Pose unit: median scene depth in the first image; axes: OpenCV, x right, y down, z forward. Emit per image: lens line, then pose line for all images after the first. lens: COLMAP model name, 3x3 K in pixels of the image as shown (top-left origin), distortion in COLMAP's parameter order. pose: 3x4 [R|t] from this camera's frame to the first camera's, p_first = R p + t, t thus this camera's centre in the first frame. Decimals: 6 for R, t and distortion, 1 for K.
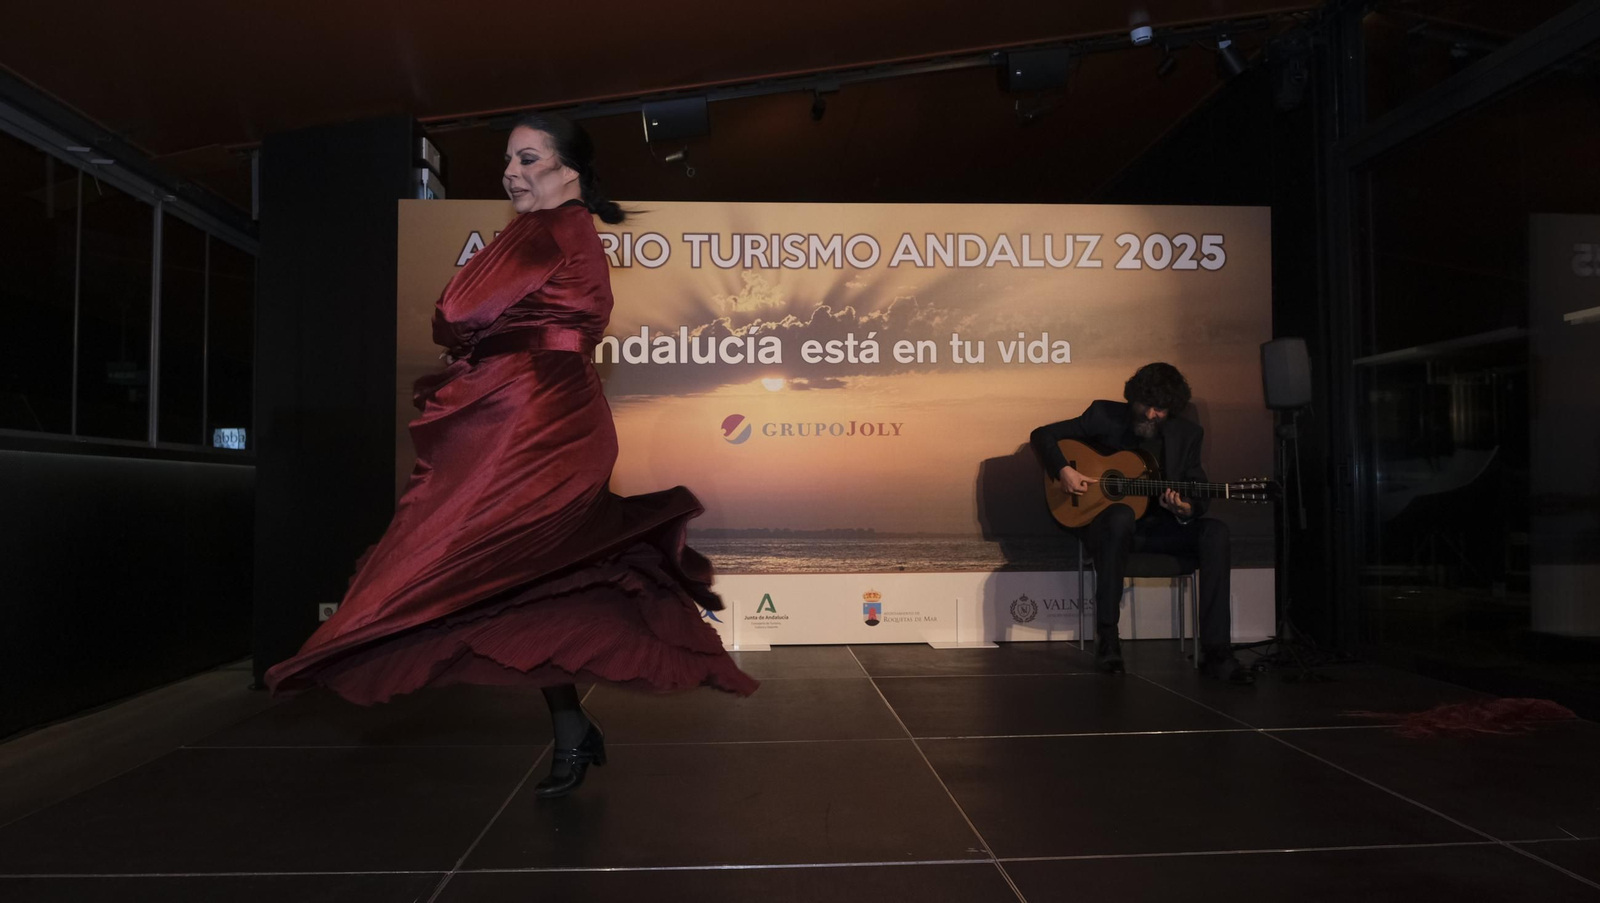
lens RADIAL K [[1081.4, 0, 800.0], [0, 1081.4, 451.5], [0, 0, 1]] dist [-0.030198, 0.013148]
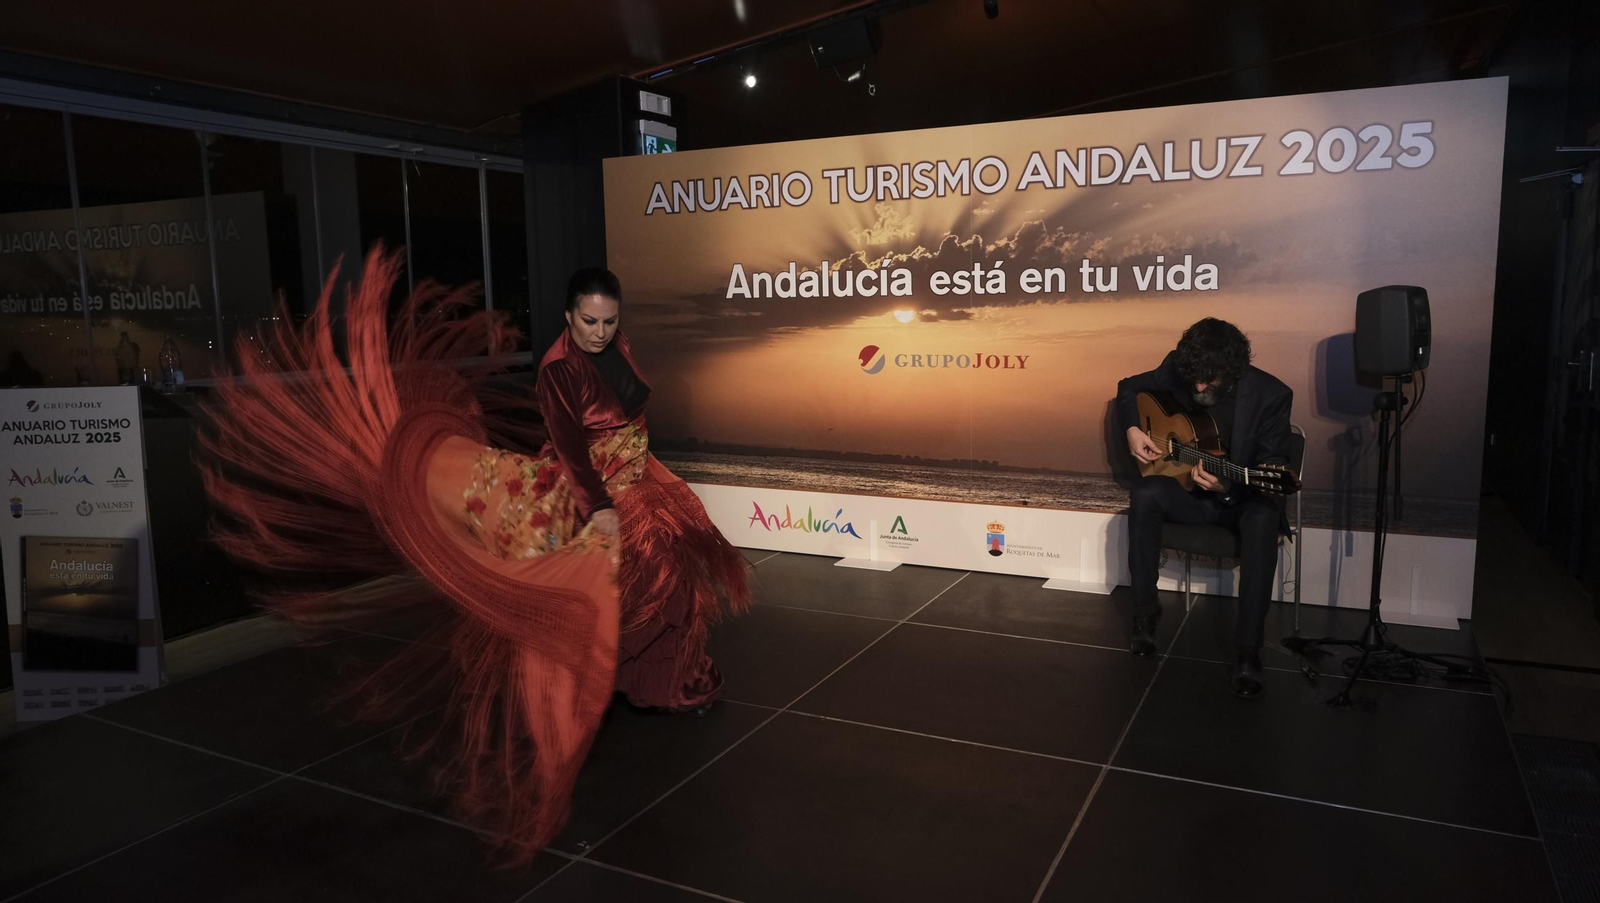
lens RADIAL K [[1081.4, 0, 800.0], [0, 1081.4, 451.5], [0, 0, 1]] dist [-0.030198, 0.013148]
pose [[0.862197, 0.060965, -0.502890, 0.408425], [0.035226, 0.983113, 0.179576, -0.122424], [0.505346, -0.172545, 0.845490, 0.065695]]
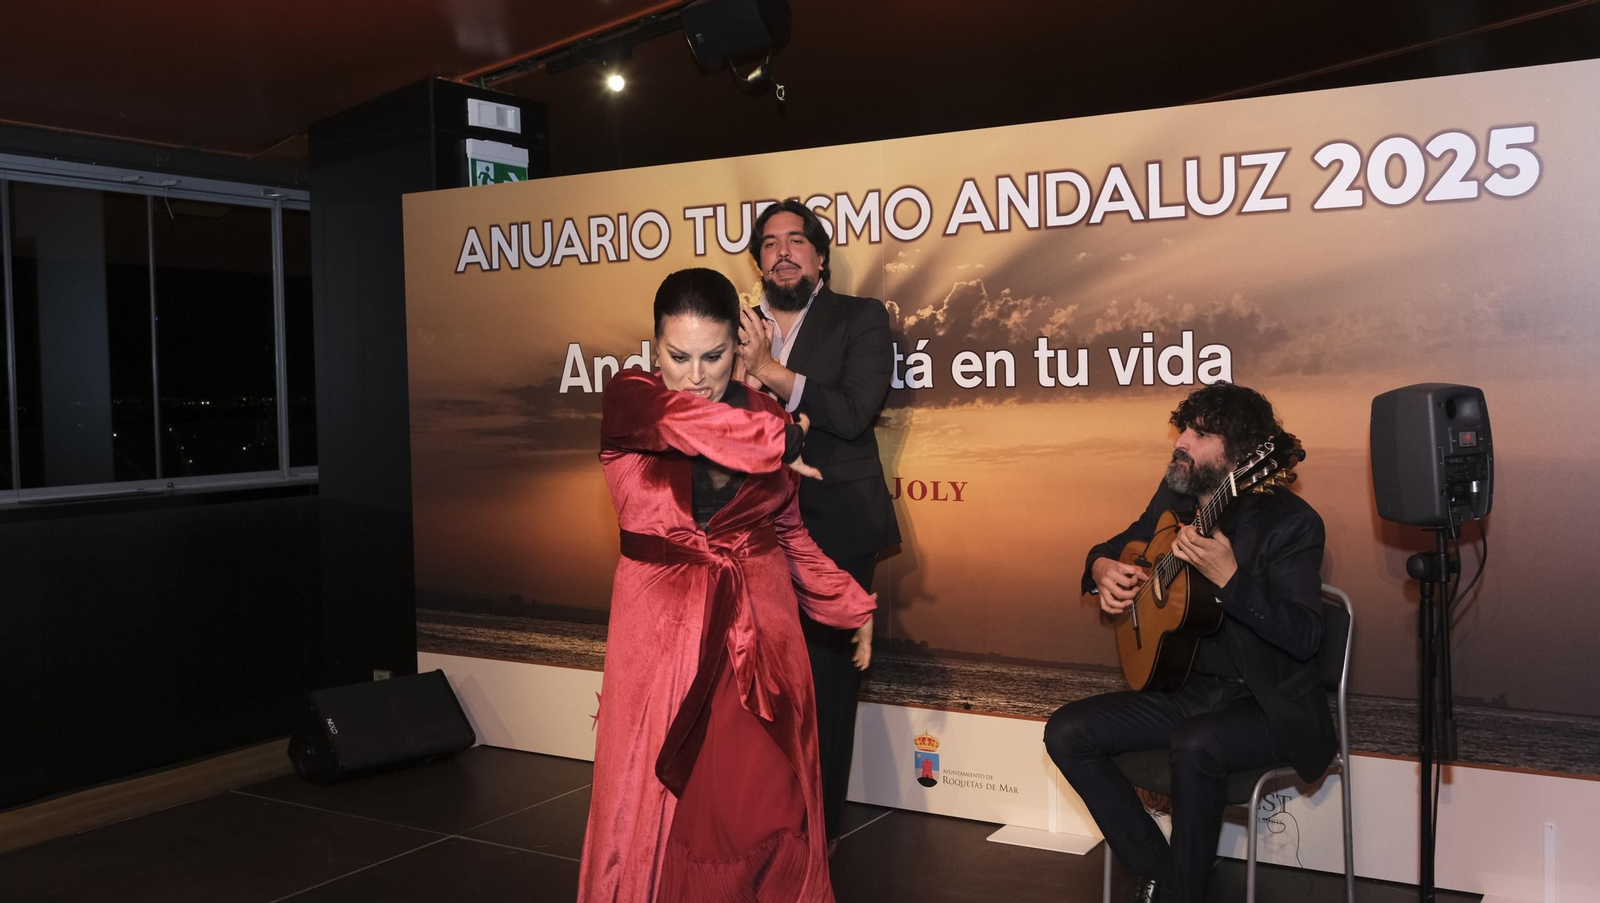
lens RADIAL K [[1521.9, 0, 800.0], [0, 1521.9, 451.5], [0, 0, 1]] dist [-0.031666, 0.017247]
pose [[0.816614, 0.018442, -0.576889, 0.530820], [0.038690, 0.995492, 0.086591, -0.125449], [0.575886, -0.093031, 0.812220, 0.215504]]
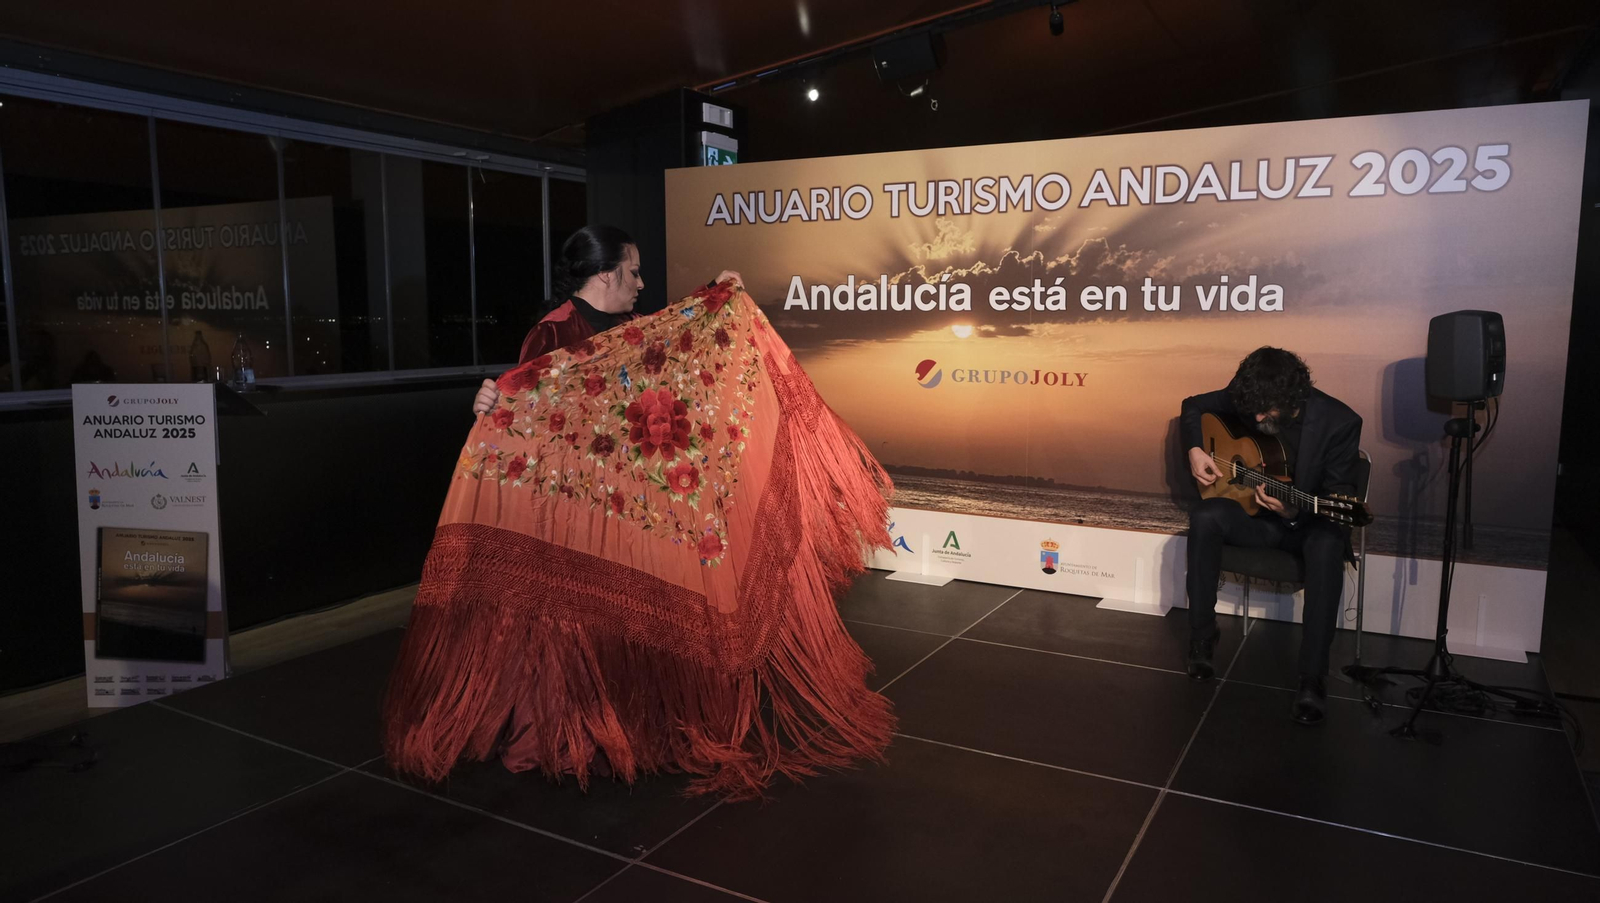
lens RADIAL K [[1081.4, 0, 800.0], [0, 1081.4, 451.5], [0, 0, 1]] dist [-0.030198, 0.013148]
pose [[0.839644, 0.076459, -0.537729, 0.400627], [0.017620, 0.985686, 0.167667, -0.123007], [0.542852, -0.150255, 0.826278, 0.057737]]
